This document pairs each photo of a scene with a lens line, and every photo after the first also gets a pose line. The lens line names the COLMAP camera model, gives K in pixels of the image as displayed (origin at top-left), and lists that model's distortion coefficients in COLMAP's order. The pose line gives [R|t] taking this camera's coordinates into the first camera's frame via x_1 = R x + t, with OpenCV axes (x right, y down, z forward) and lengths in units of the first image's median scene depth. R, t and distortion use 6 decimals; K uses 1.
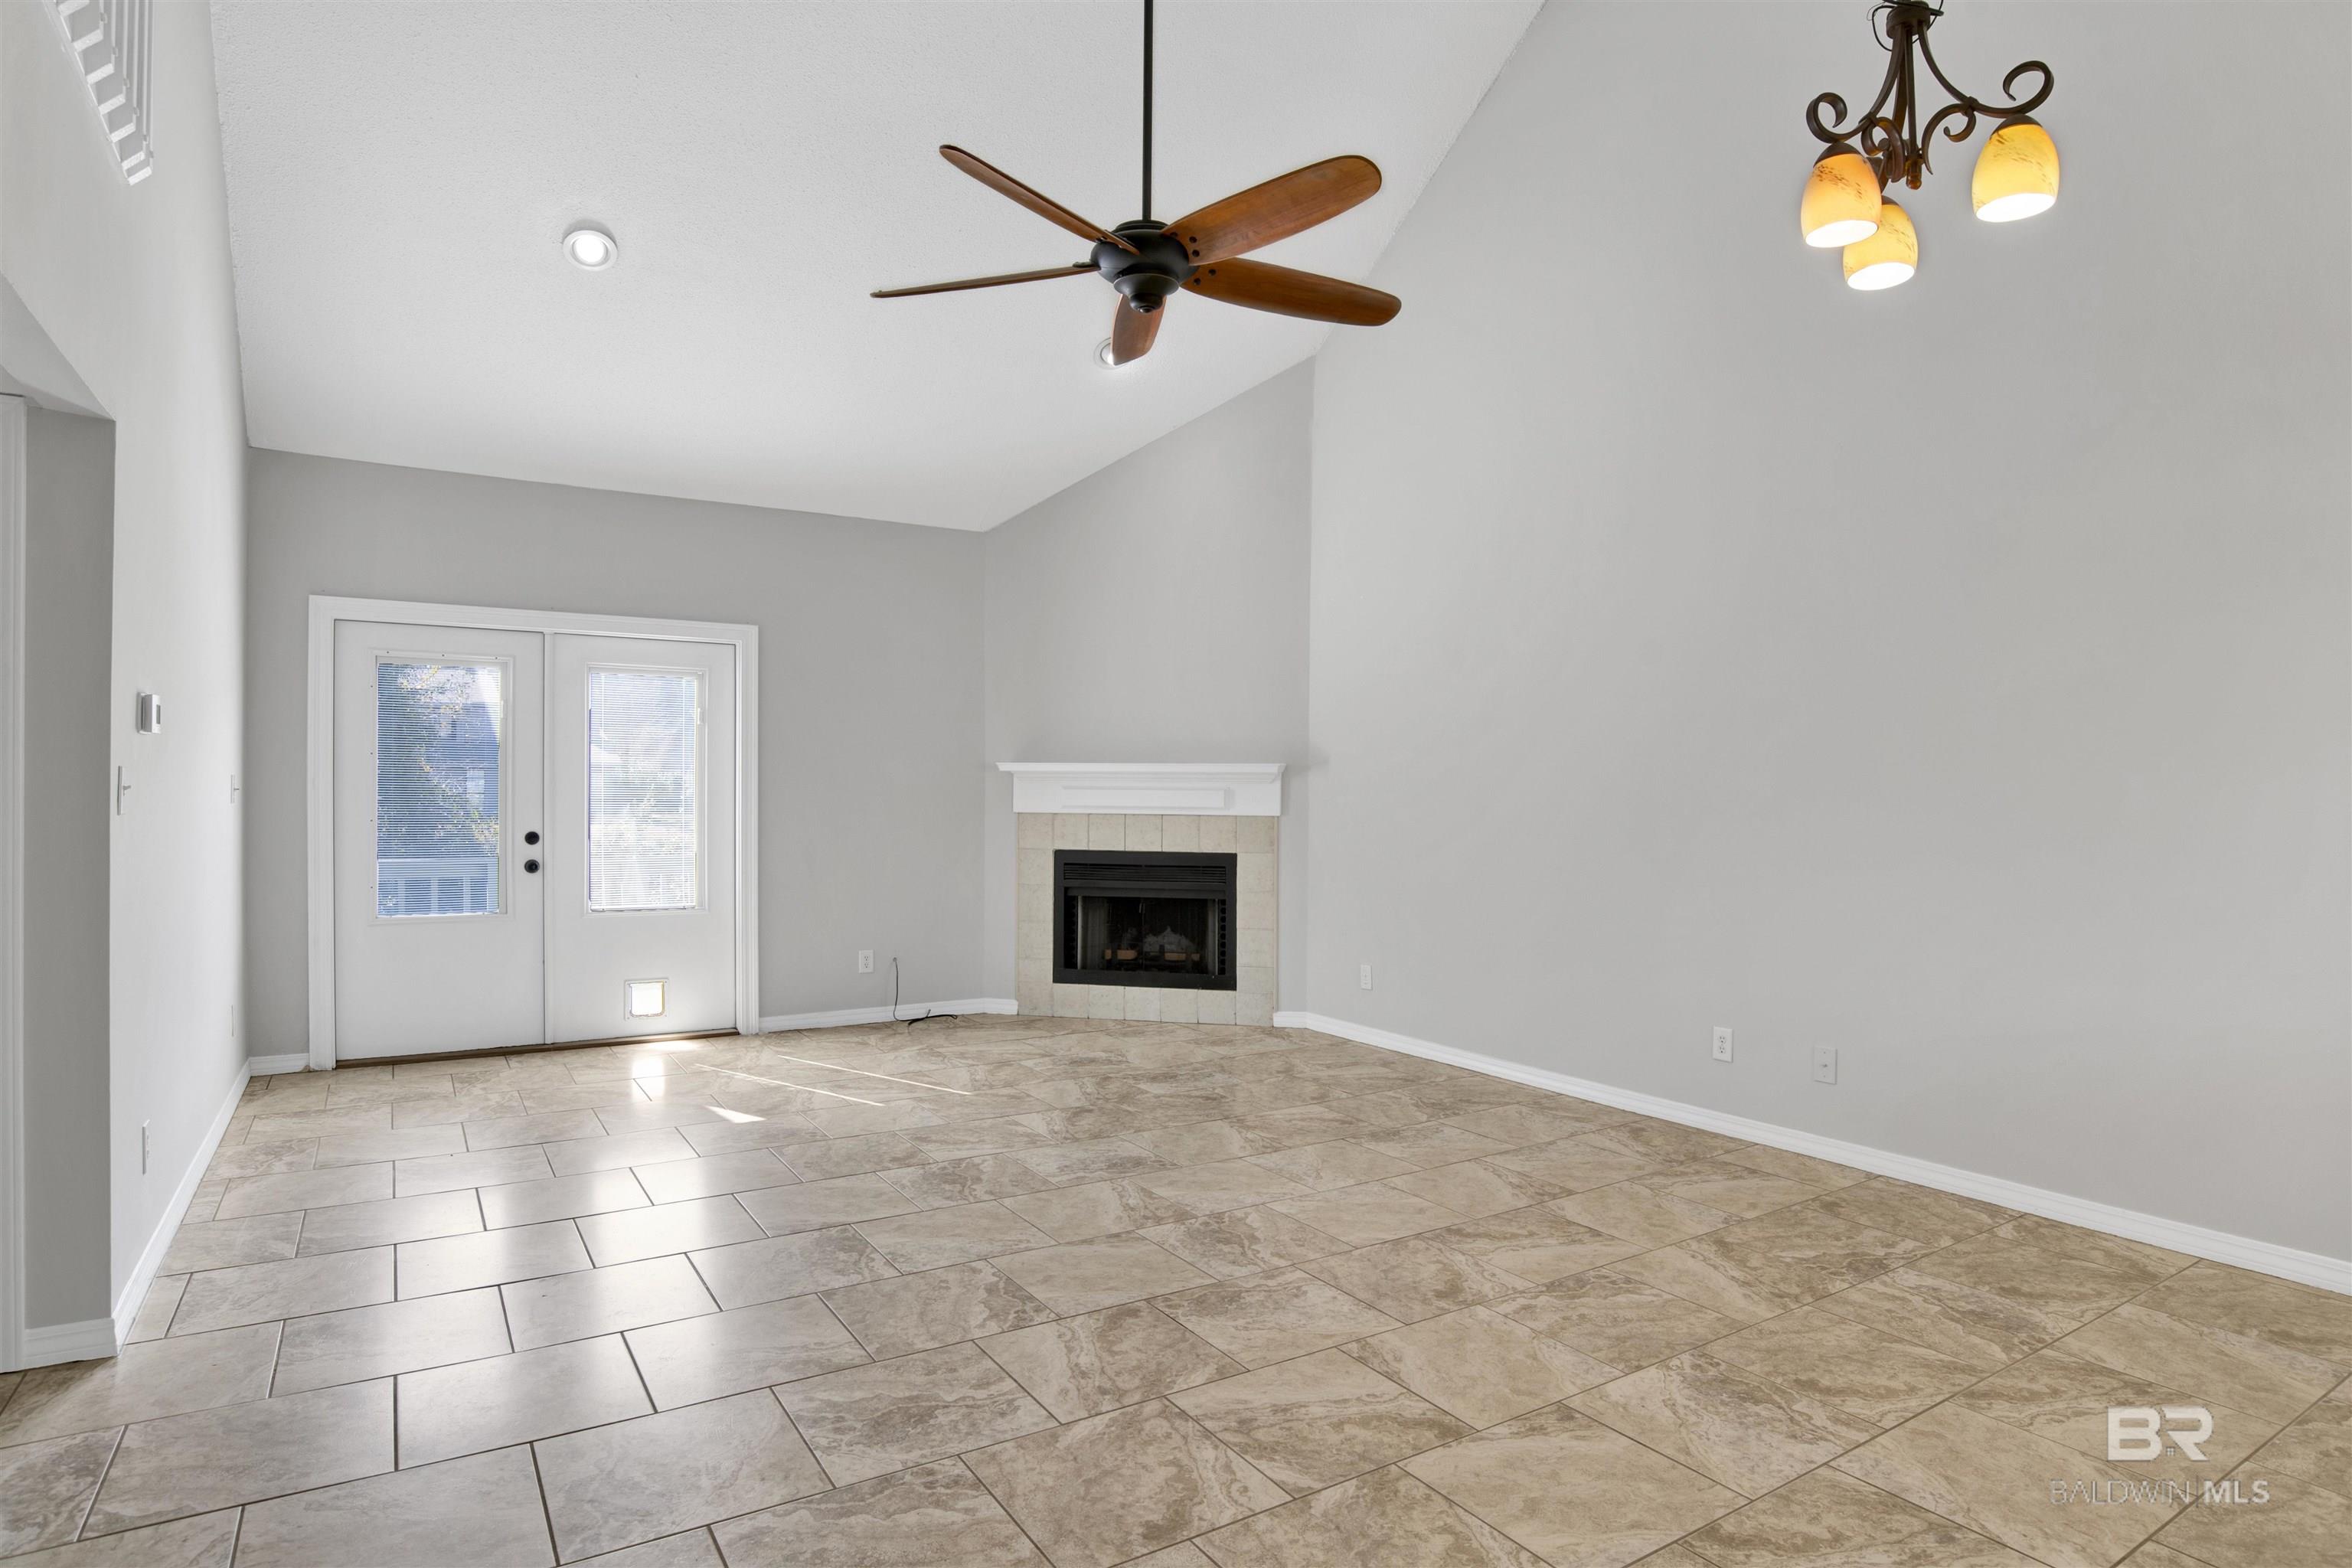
lens RADIAL K [[1240.3, 0, 1184.8], [0, 1240.3, 783.8], [0, 0, 1]] dist [-0.073684, 0.025263]
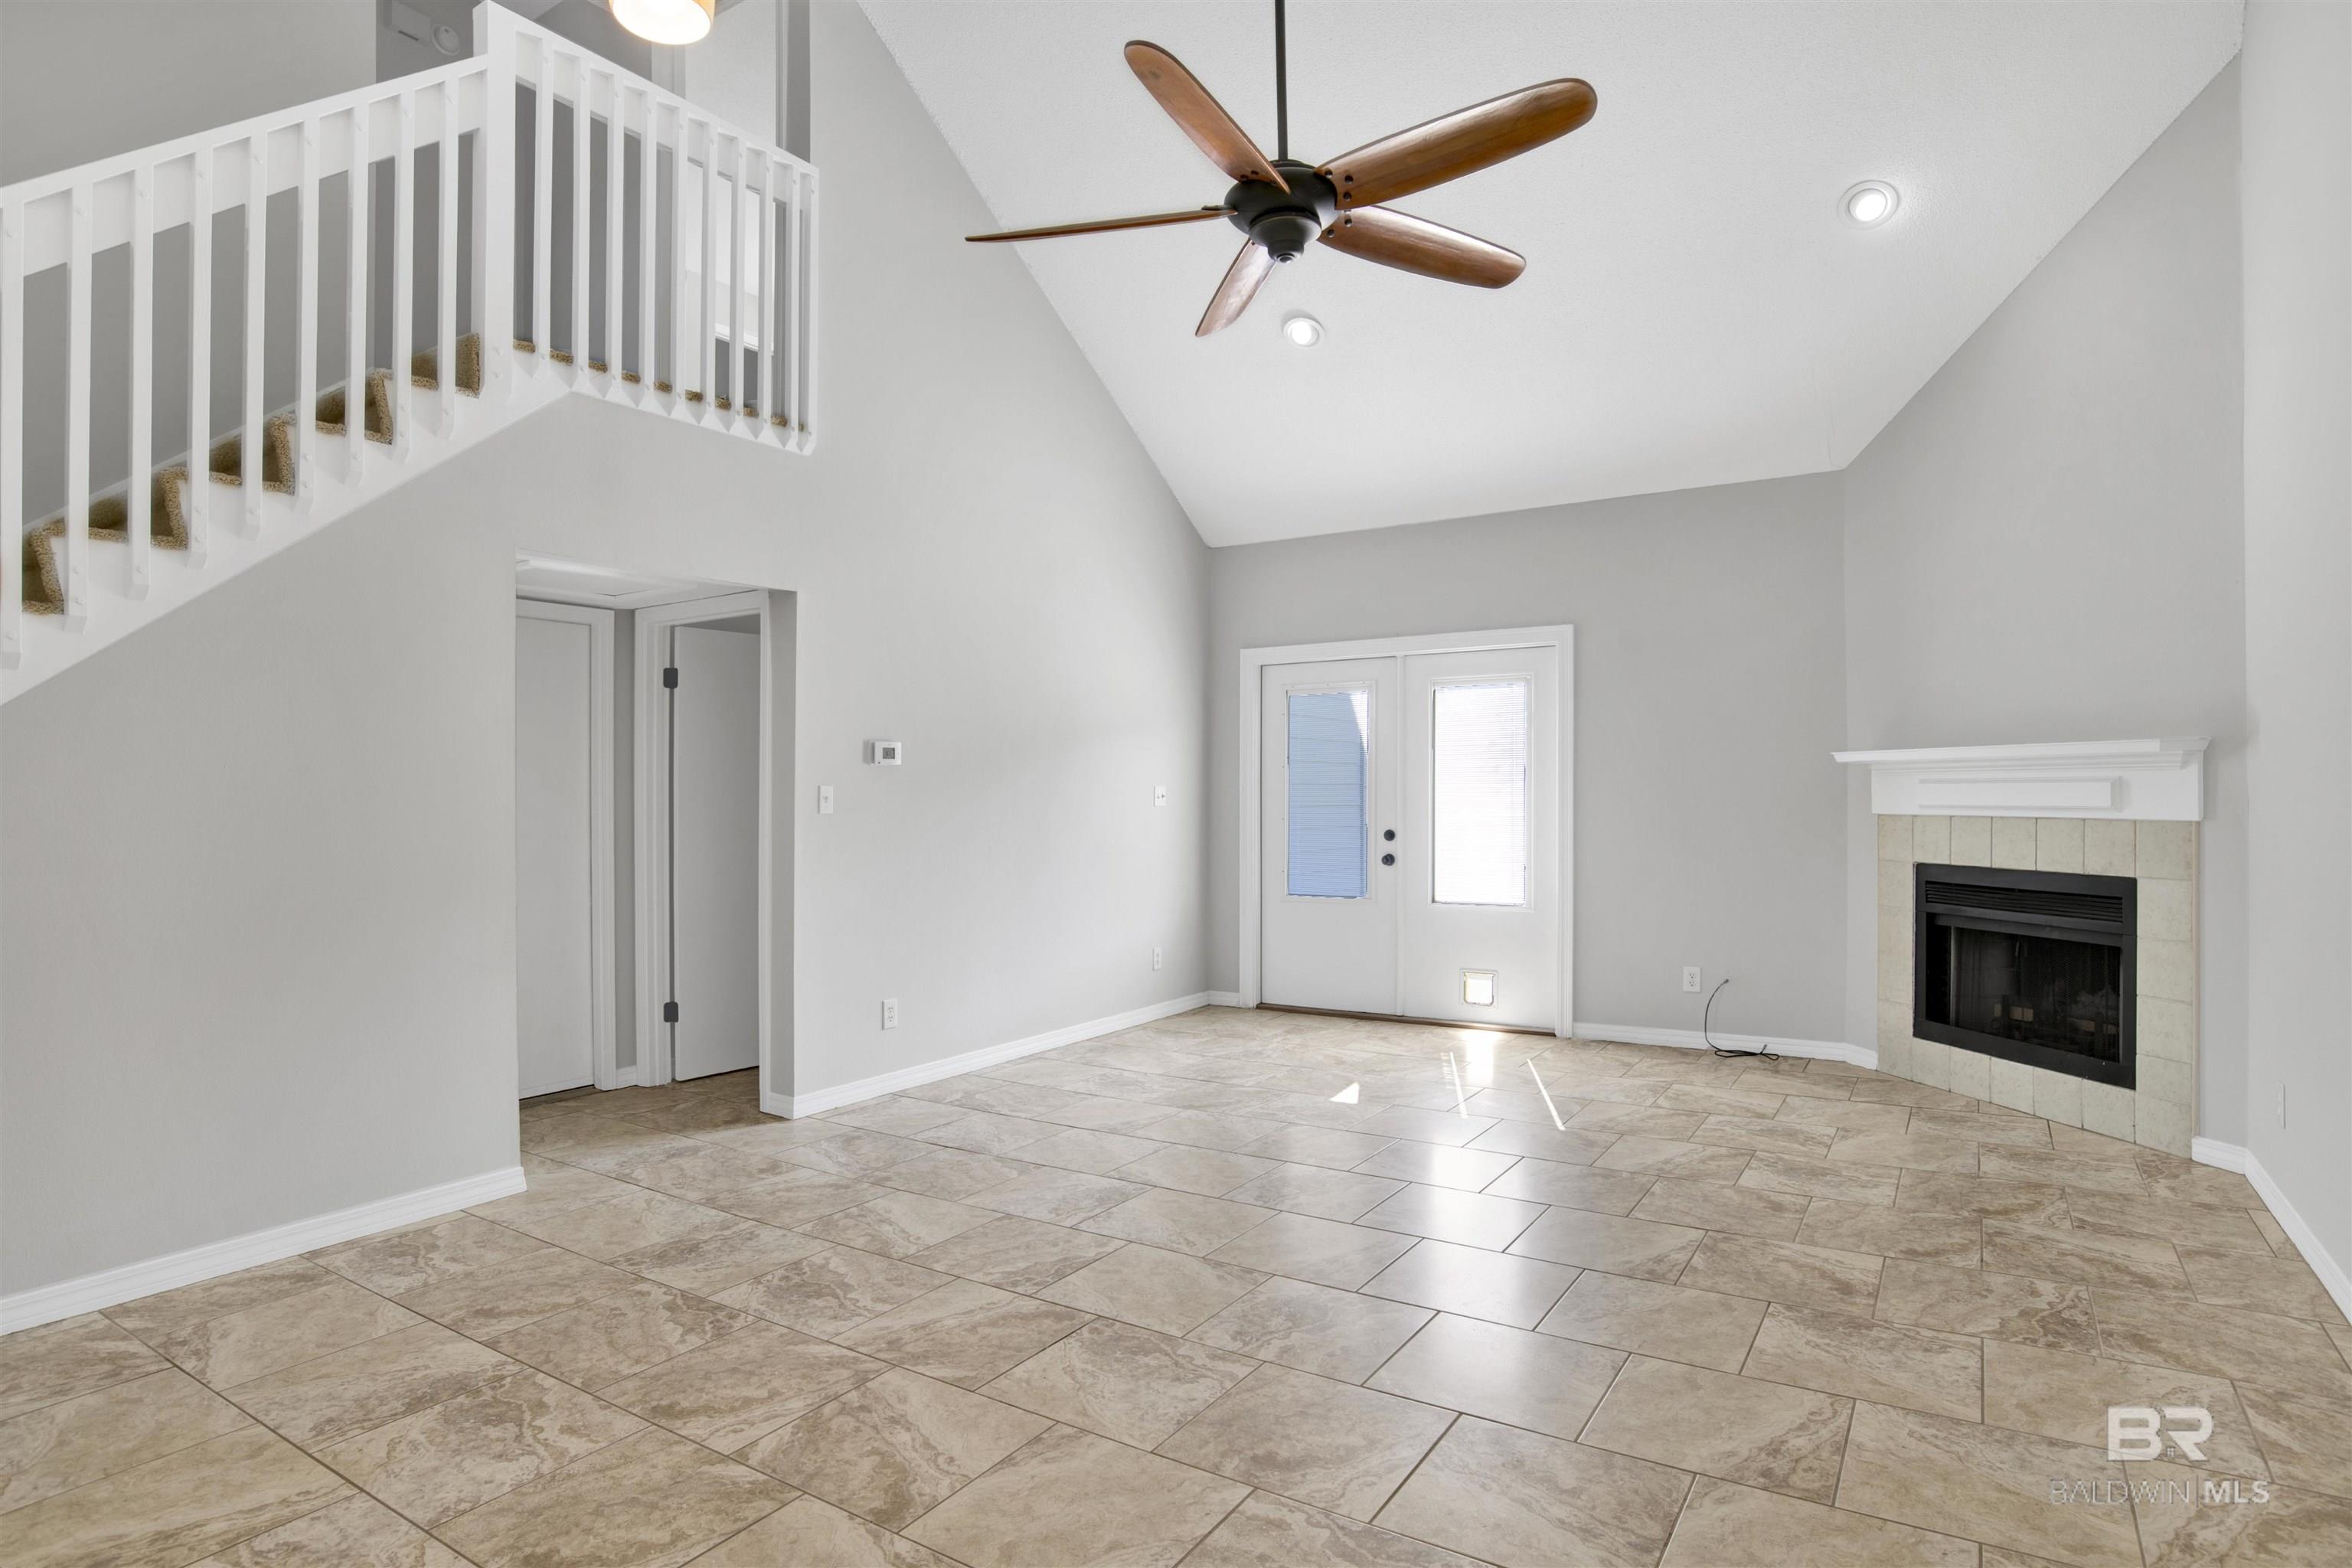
lens RADIAL K [[1245.1, 0, 1217.9], [0, 1245.1, 821.9], [0, 0, 1]] dist [-0.076831, 0.027558]
pose [[0.438315, 0.009208, -0.898774, 0.660819], [0.019080, 0.999627, 0.019546, 0.008575], [0.898619, -0.025716, 0.437976, 0.499073]]
